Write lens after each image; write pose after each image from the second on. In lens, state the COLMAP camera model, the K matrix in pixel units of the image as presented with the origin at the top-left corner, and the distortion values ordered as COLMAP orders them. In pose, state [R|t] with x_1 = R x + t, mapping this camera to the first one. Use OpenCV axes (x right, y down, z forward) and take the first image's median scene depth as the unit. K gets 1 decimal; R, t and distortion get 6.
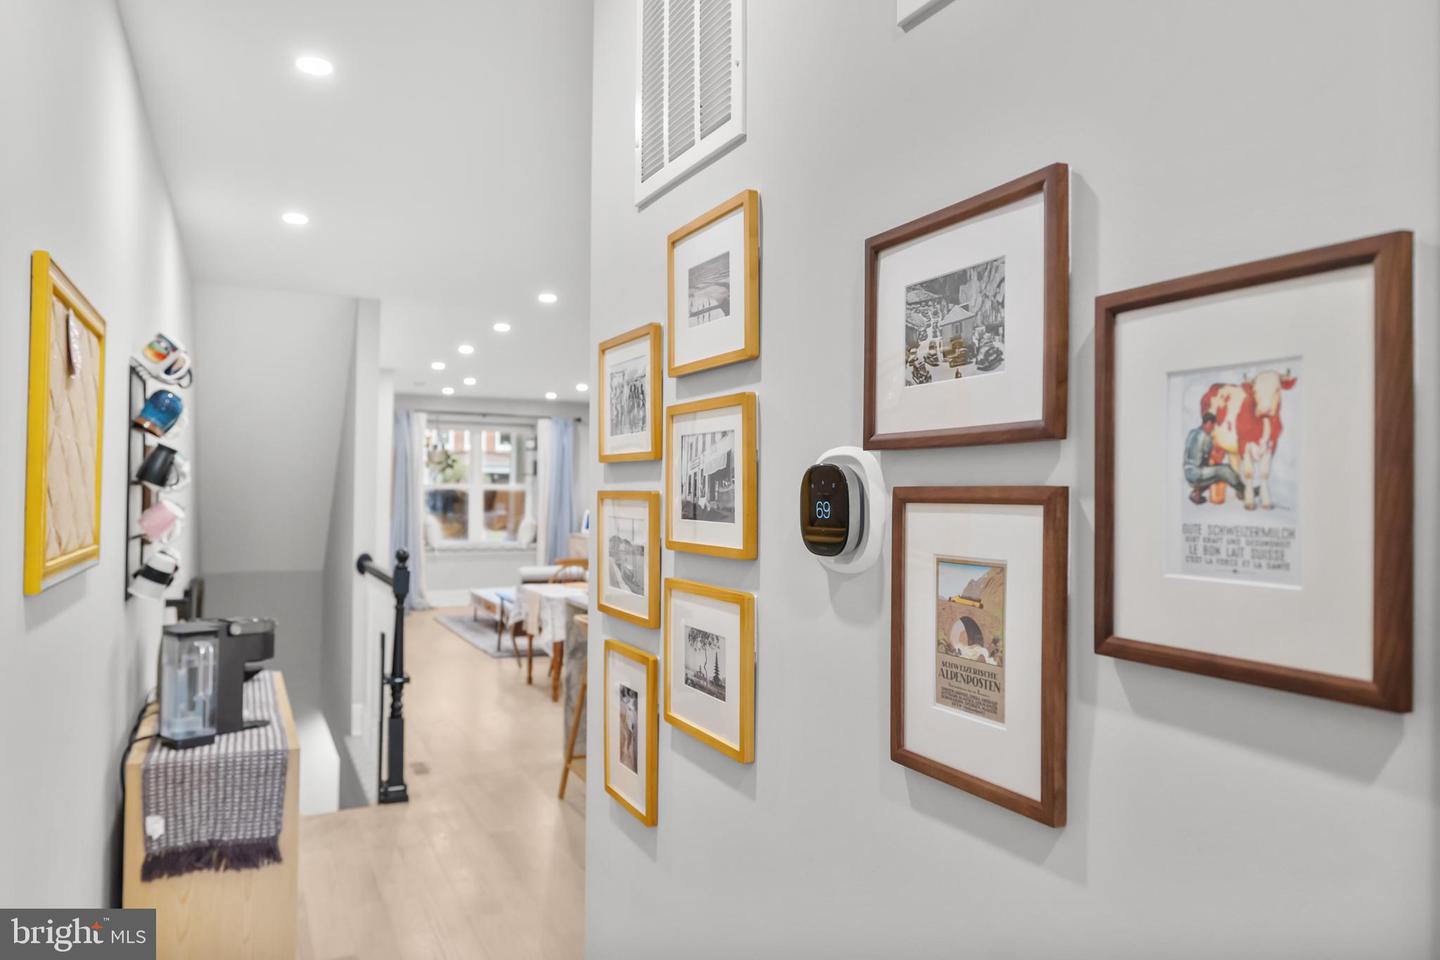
lens RADIAL K [[996.6, 0, 711.8], [0, 996.6, 481.4], [0, 0, 1]] dist [-0.000689, -0.001089]
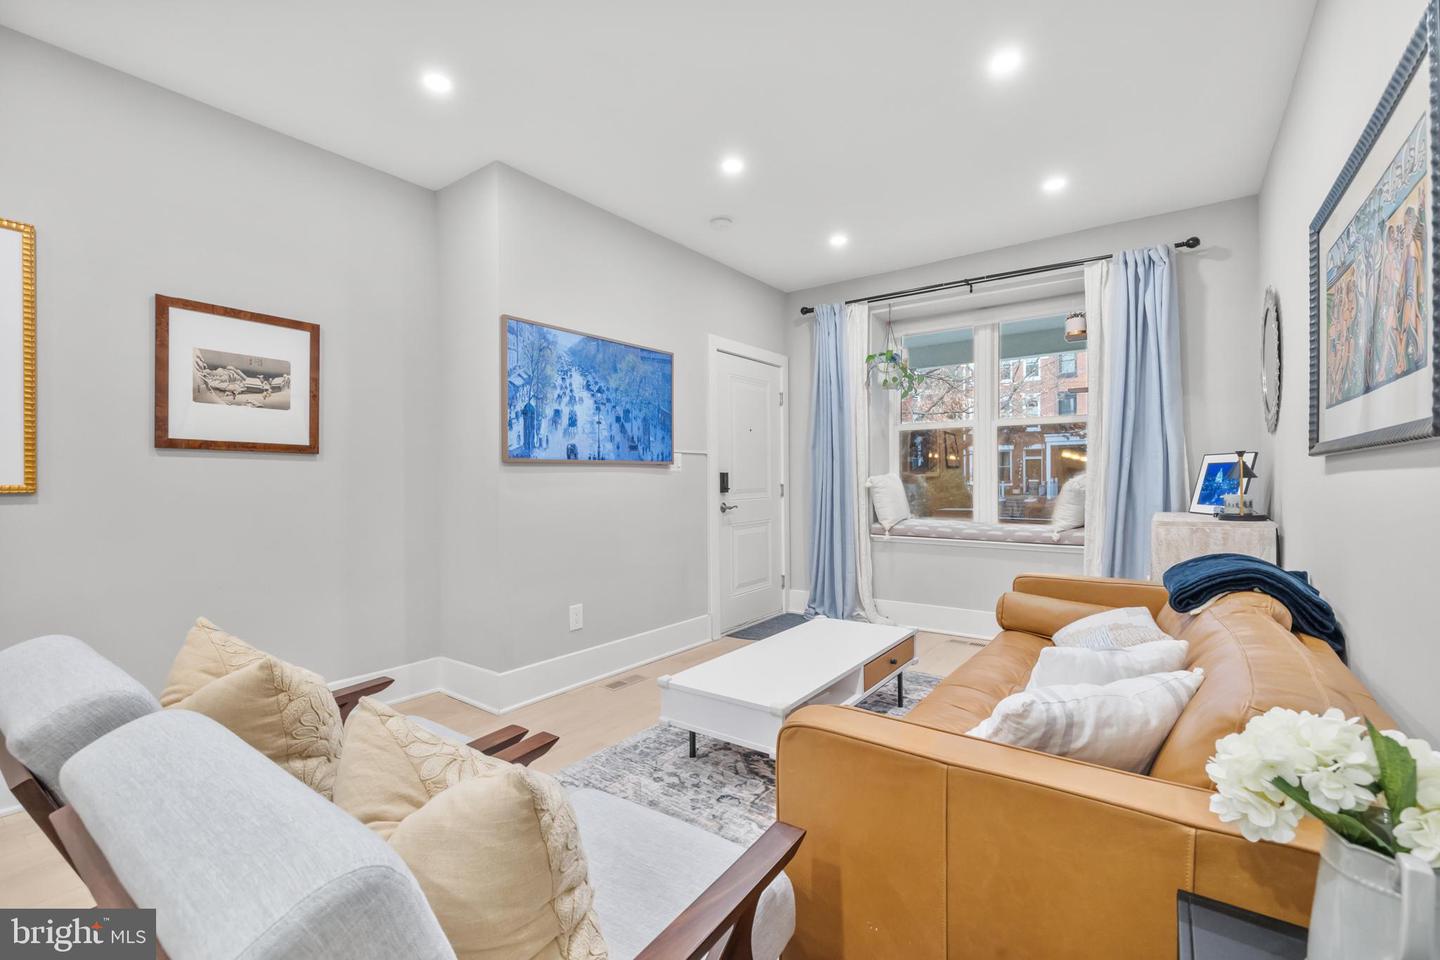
lens RADIAL K [[628.9, 0, 720.0], [0, 628.9, 480.0], [0, 0, 1]] dist [0.000024, -0.000249]
pose [[0.481216, -0.010354, -0.876541, 0.003816], [0.018103, 0.999834, -0.001872, 0.043446], [0.876415, -0.014967, 0.481324, 0.853216]]
